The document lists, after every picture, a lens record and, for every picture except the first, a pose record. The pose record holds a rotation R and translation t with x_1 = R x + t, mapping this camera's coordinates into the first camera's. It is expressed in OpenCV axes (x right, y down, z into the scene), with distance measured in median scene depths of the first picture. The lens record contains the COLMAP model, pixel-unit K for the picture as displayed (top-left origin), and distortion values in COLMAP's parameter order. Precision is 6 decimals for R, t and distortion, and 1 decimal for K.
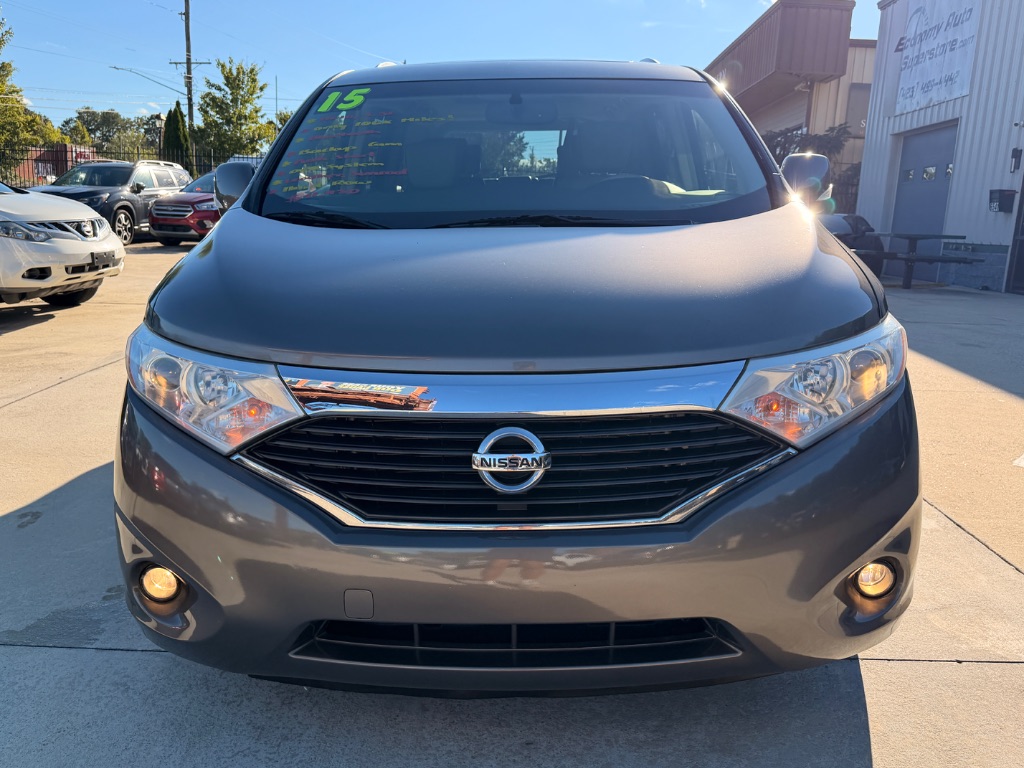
lens RADIAL K [[815.6, 0, 512.0], [0, 815.6, 384.0], [0, 0, 1]] dist [-0.000834, -0.016070]
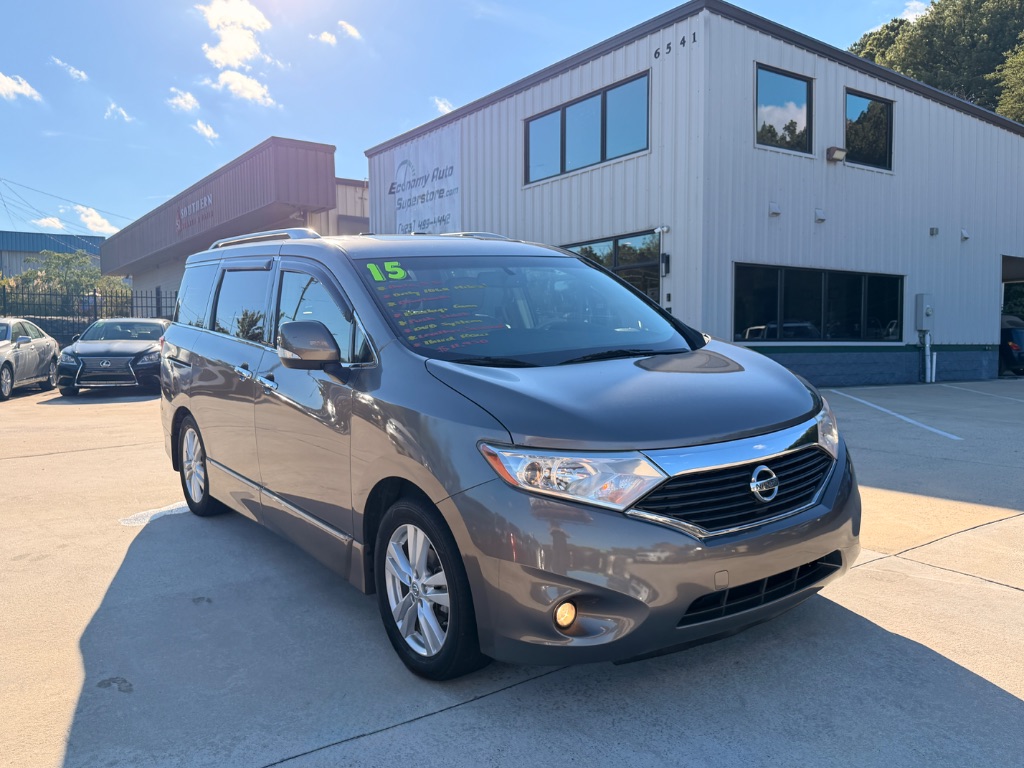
lens RADIAL K [[815.6, 0, 512.0], [0, 815.6, 384.0], [0, 0, 1]] dist [-0.000834, -0.016070]
pose [[0.803814, -0.071149, 0.590610, -0.128636], [0.151436, 0.984587, -0.087492, -0.004572], [-0.575282, 0.159767, 0.802200, -0.016672]]
